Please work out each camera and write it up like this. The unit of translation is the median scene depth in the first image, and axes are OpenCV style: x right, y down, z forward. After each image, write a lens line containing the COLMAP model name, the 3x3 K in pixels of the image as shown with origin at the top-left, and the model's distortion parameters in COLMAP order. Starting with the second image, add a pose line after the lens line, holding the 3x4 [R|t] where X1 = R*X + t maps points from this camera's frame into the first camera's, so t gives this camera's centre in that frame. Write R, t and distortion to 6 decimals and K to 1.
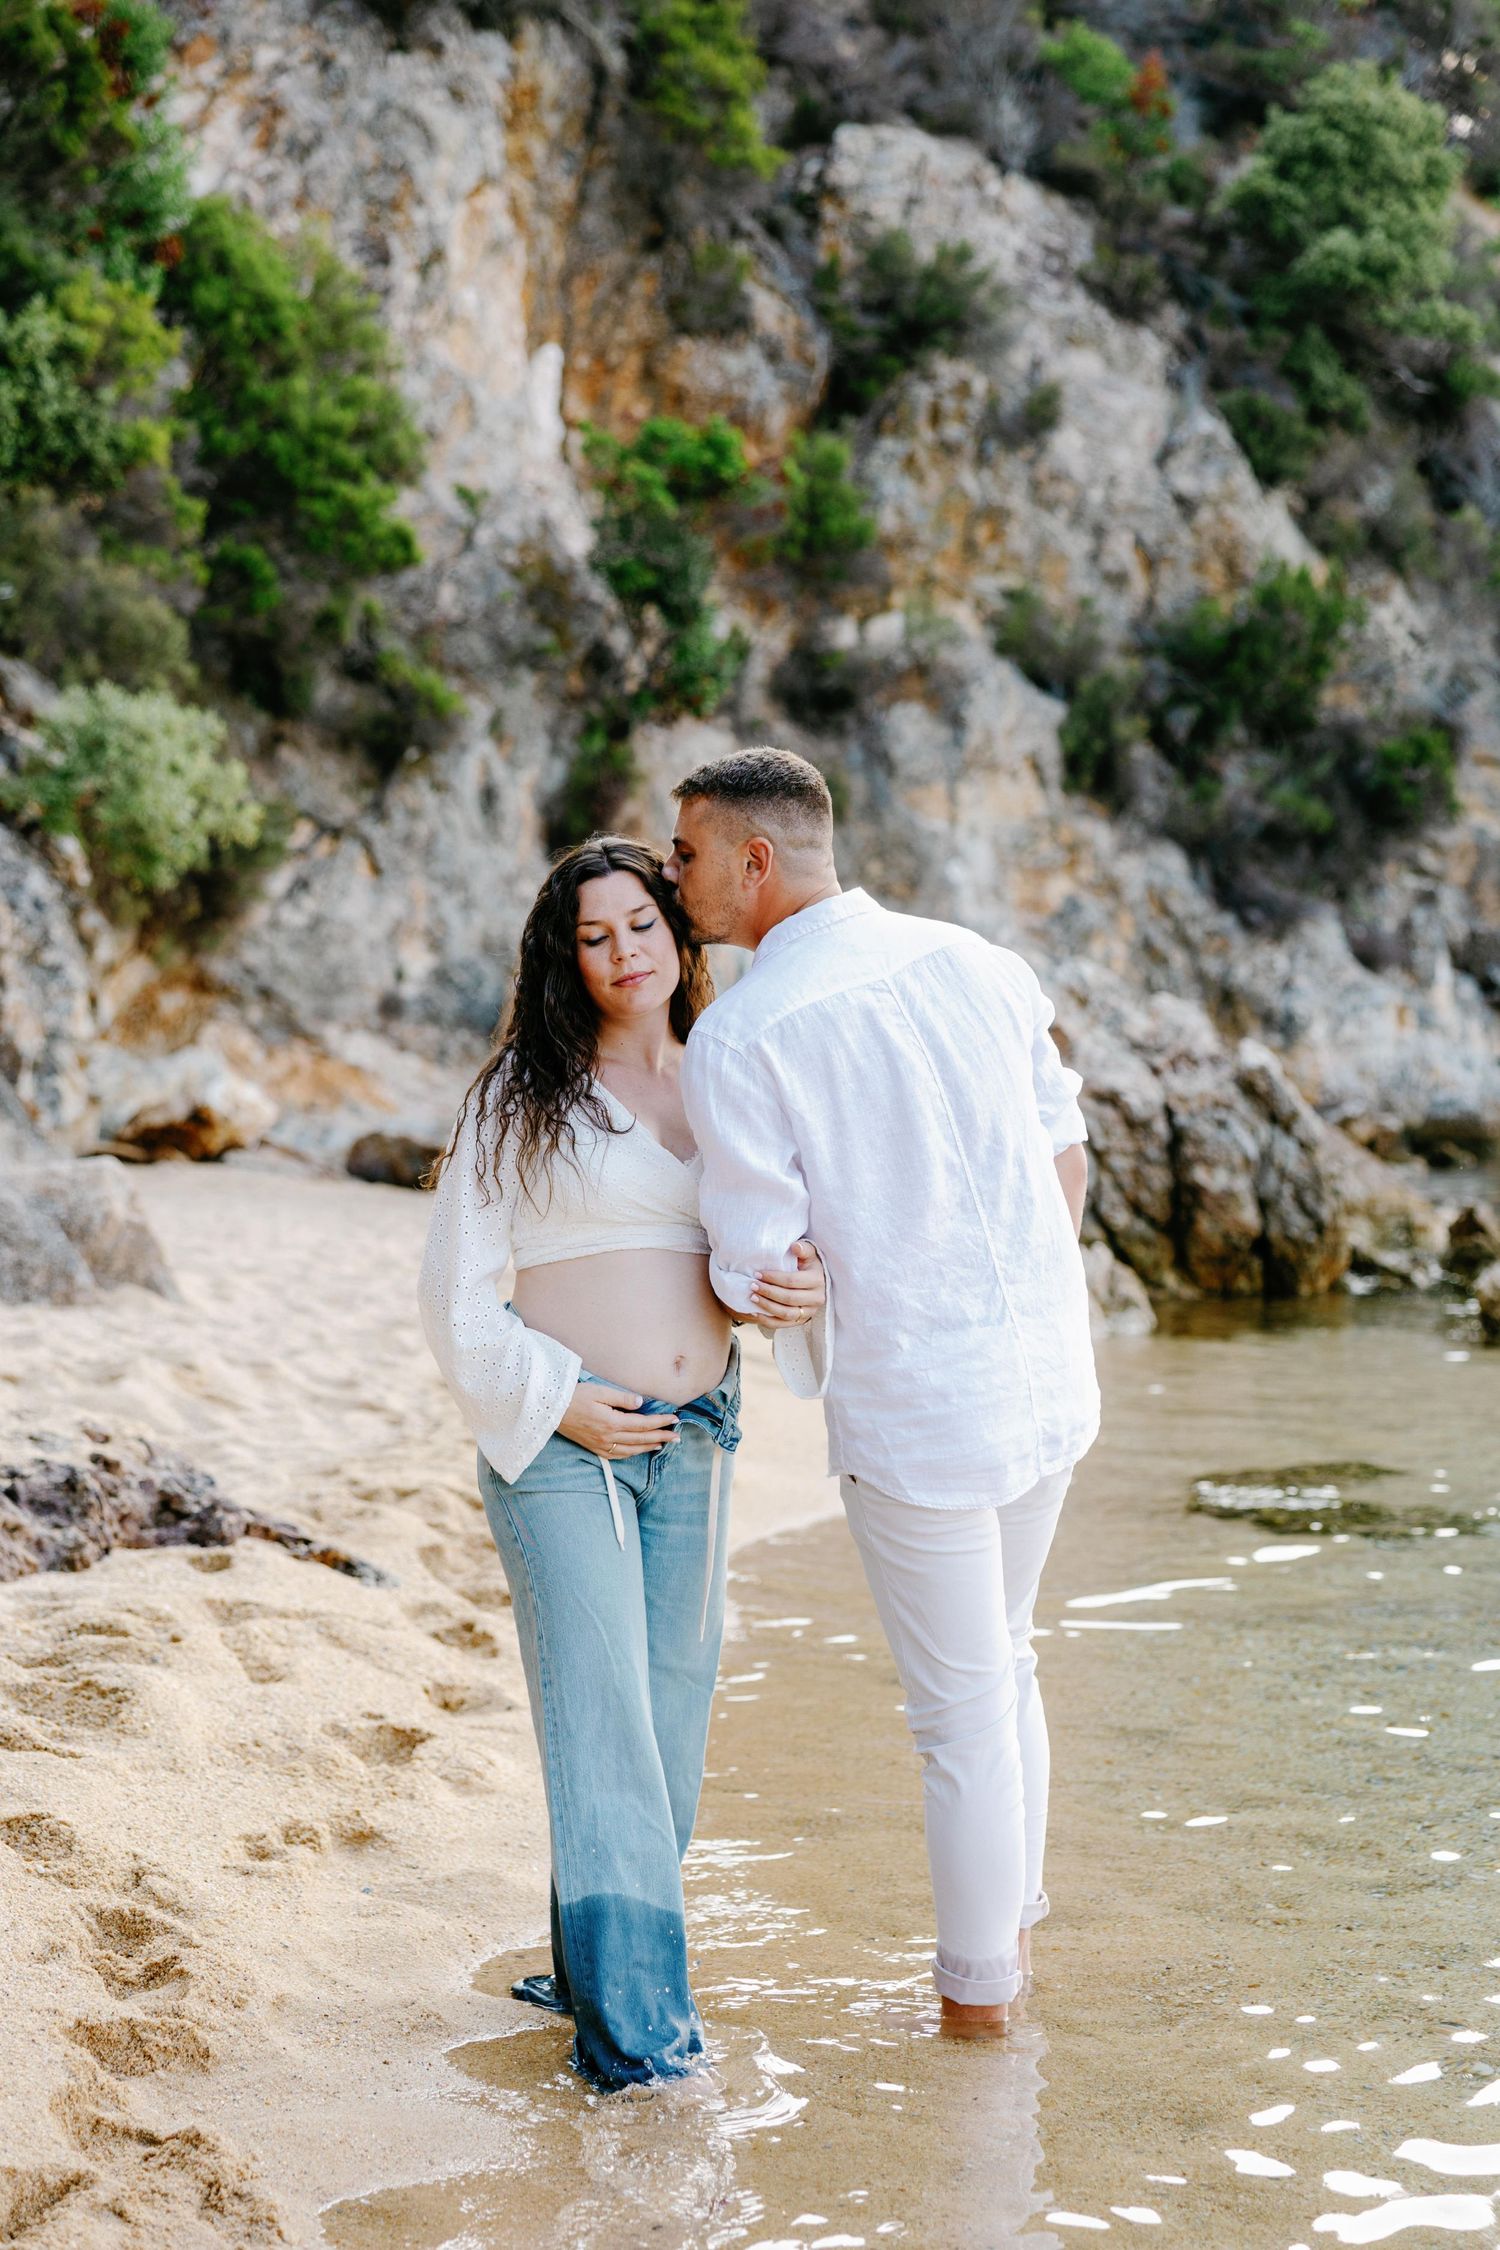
lens RADIAL K [[3587.8, 0, 789.9], [0, 3587.8, 1129.3], [0, 0, 1]] dist [0.040821, 0.054802]
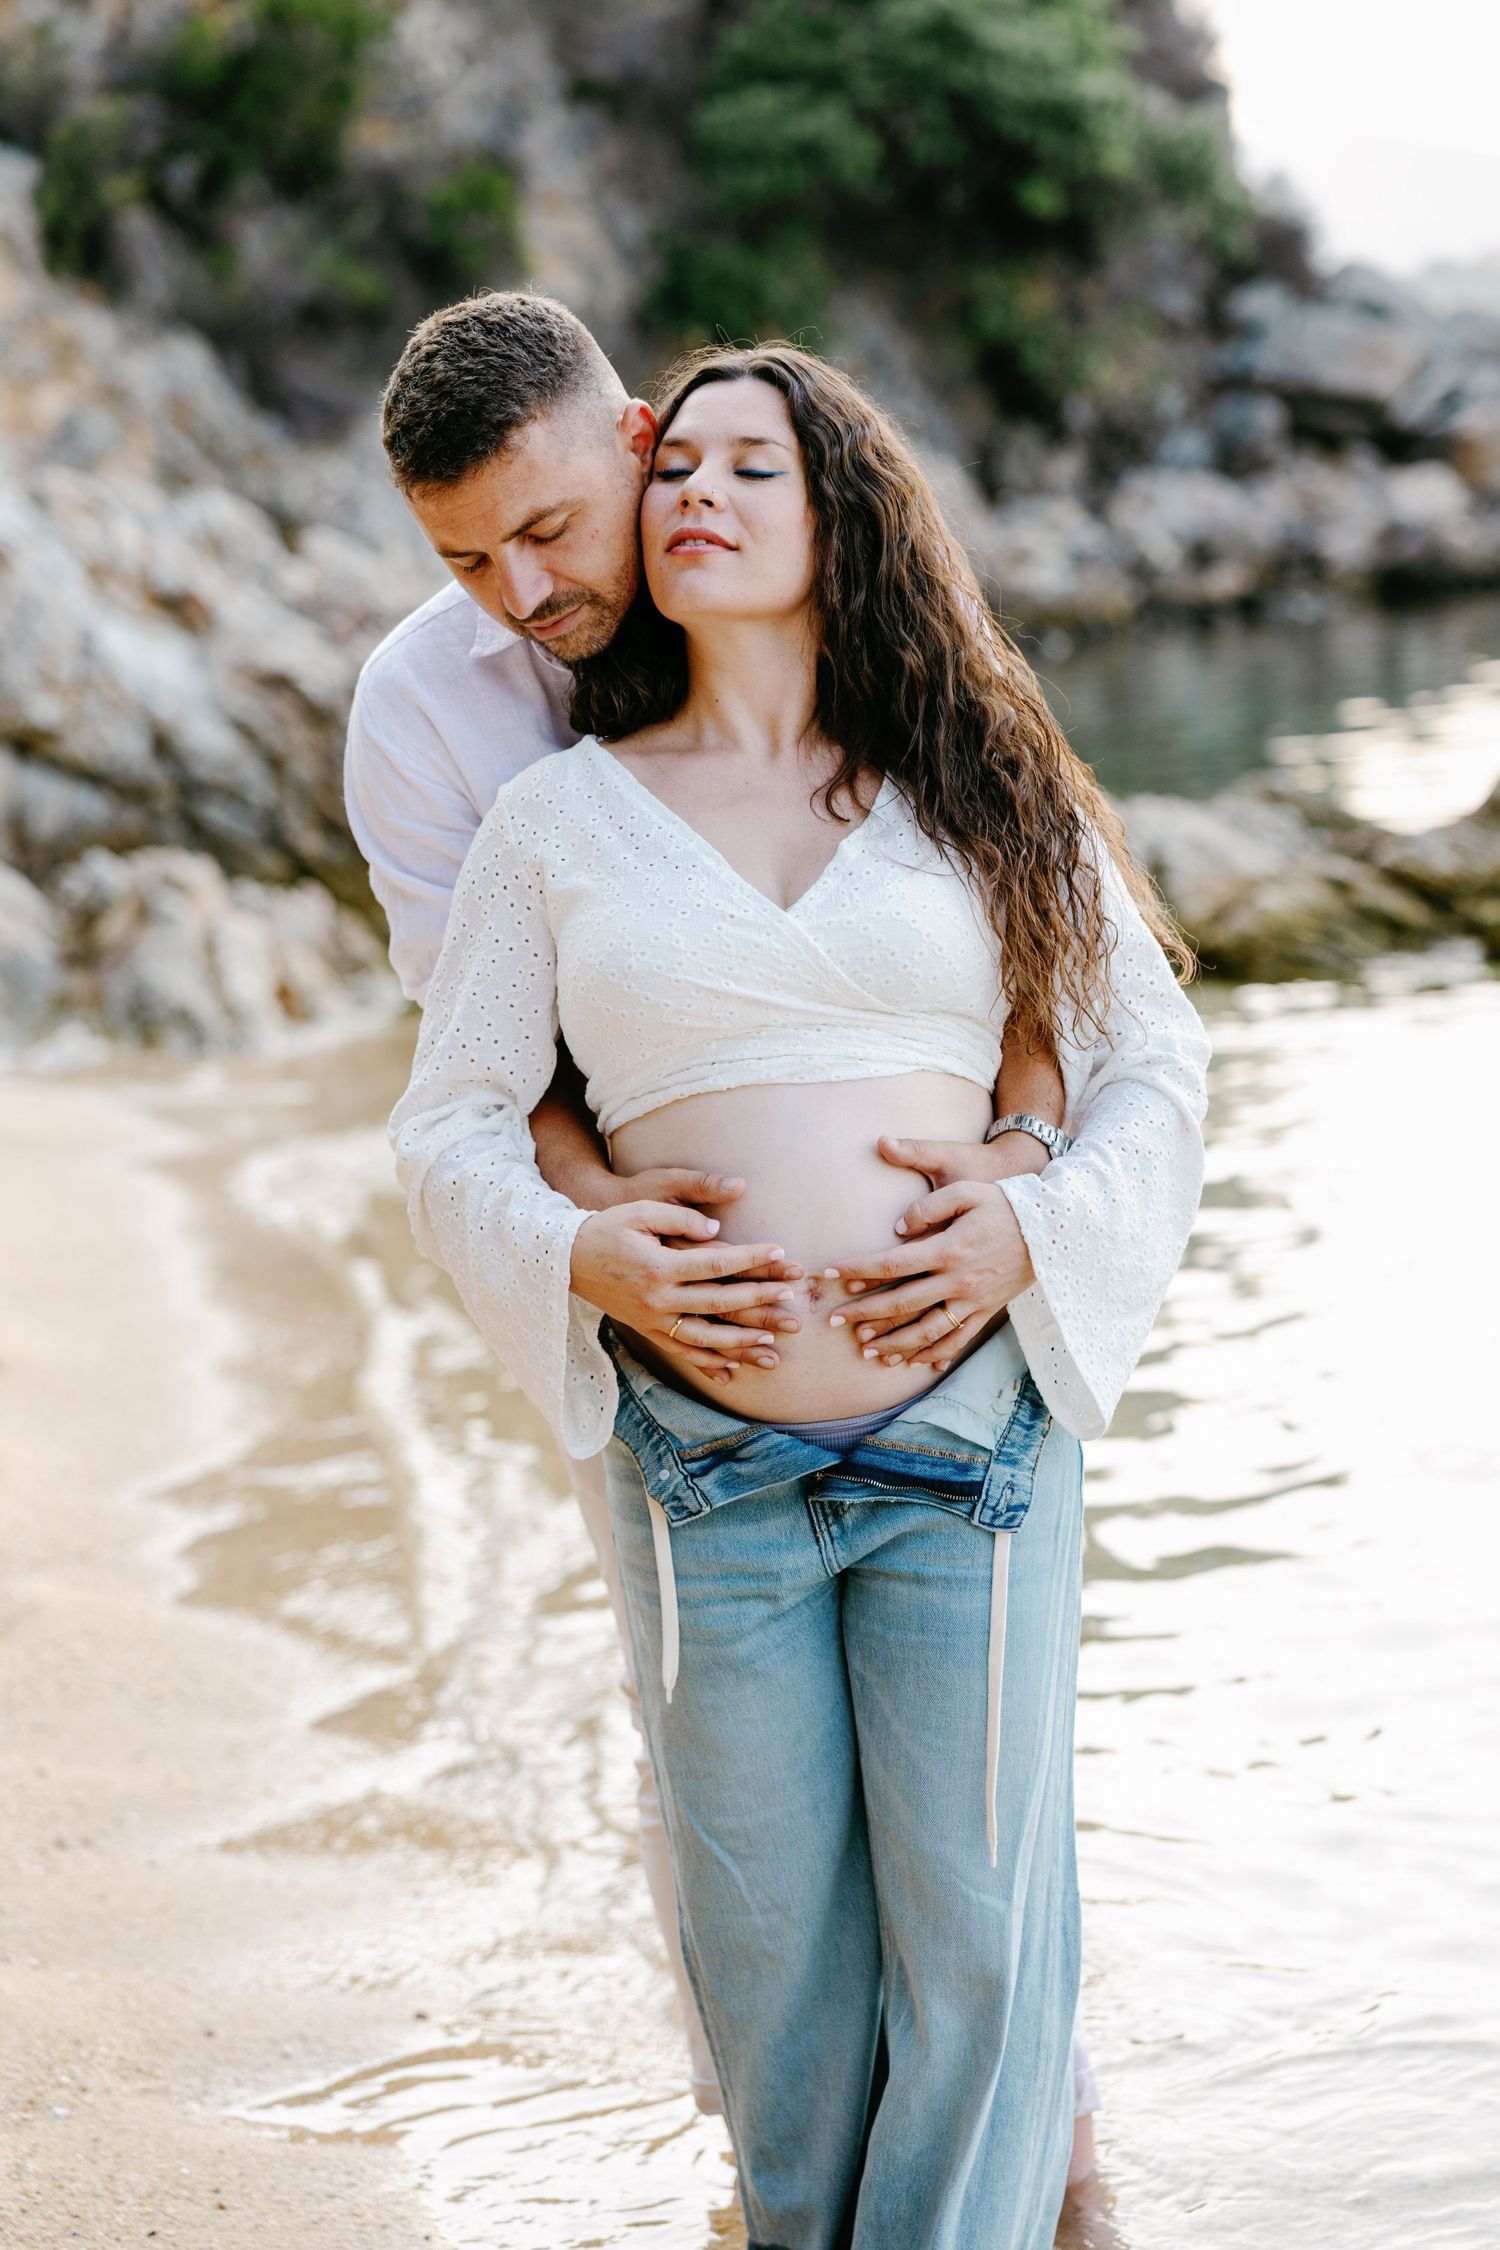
lens RADIAL K [[4160.7, 0, 750.0], [0, 4160.7, 1125.0], [0, 0, 1]] dist [0.054954, -0.332669]
pose [[0.963135, -0.117228, 0.242135, -0.016887], [0.090418, 0.988763, 0.119047, -0.005665], [-0.253369, -0.092765, 0.962912, 0.070635]]
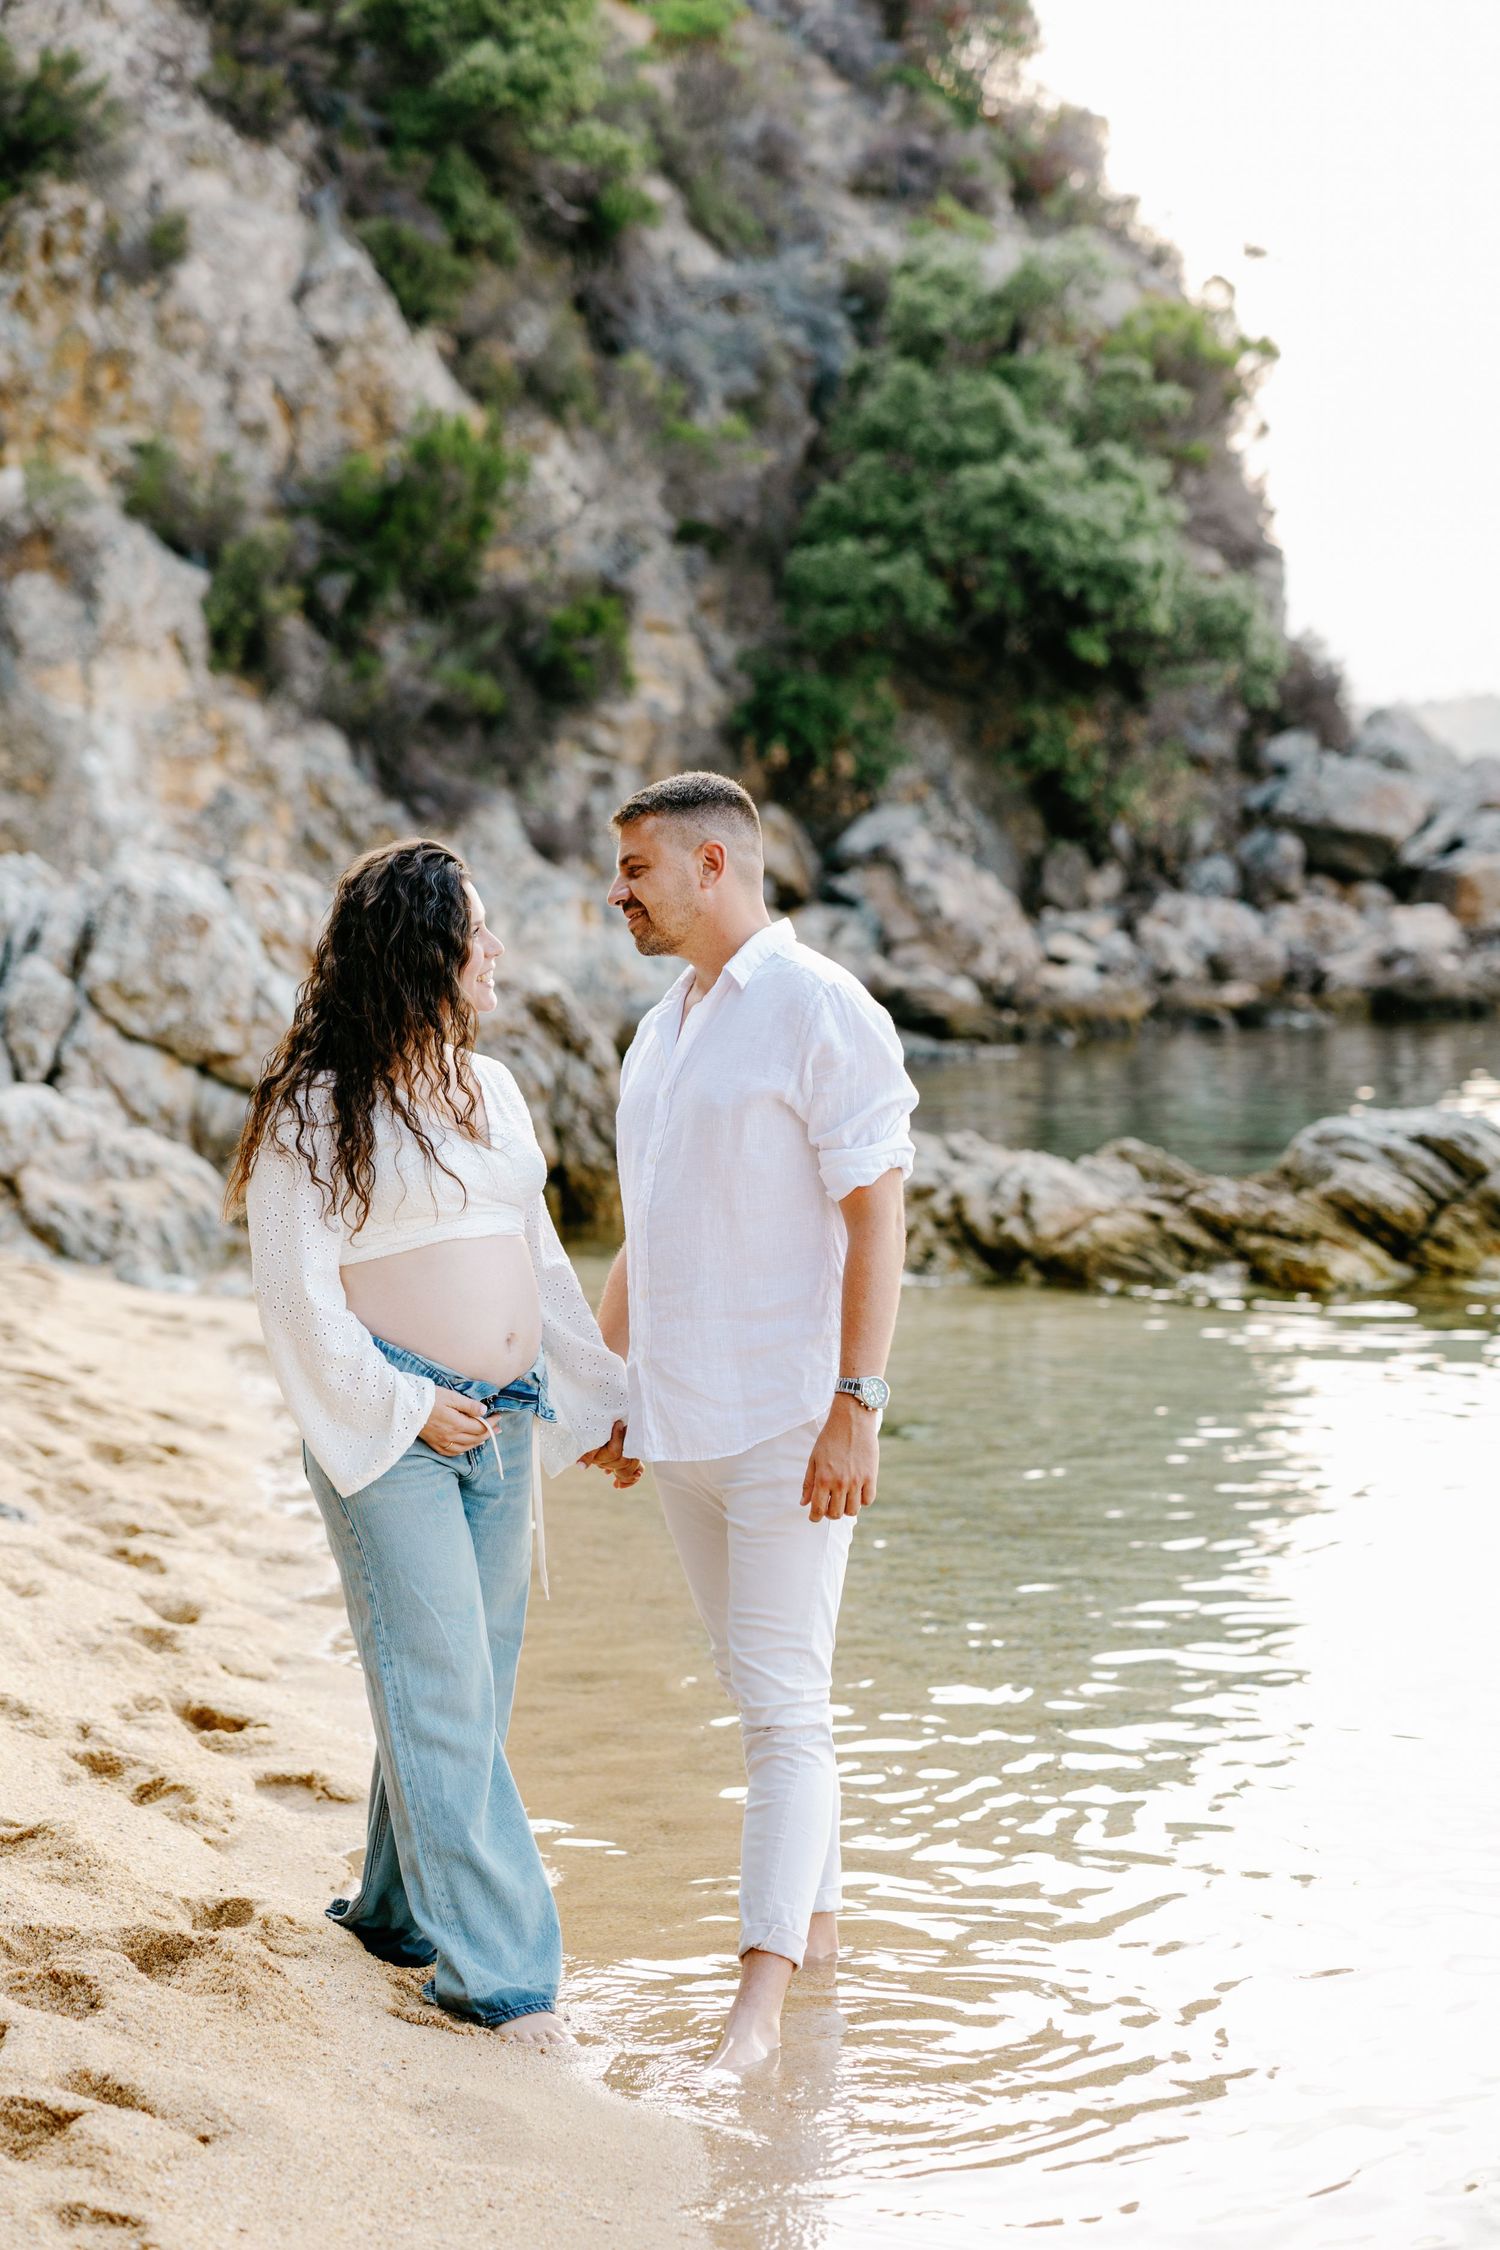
lens RADIAL K [[4273.6, 0, 702.5], [0, 4273.6, 1157.1], [0, 0, 1]] dist [0.045352, -0.241210]
pose [[0.975086, -0.037354, 0.218660, -0.041729], [0.030573, 0.998943, 0.034315, -0.005480], [-0.219711, -0.026775, 0.975197, -0.072916]]
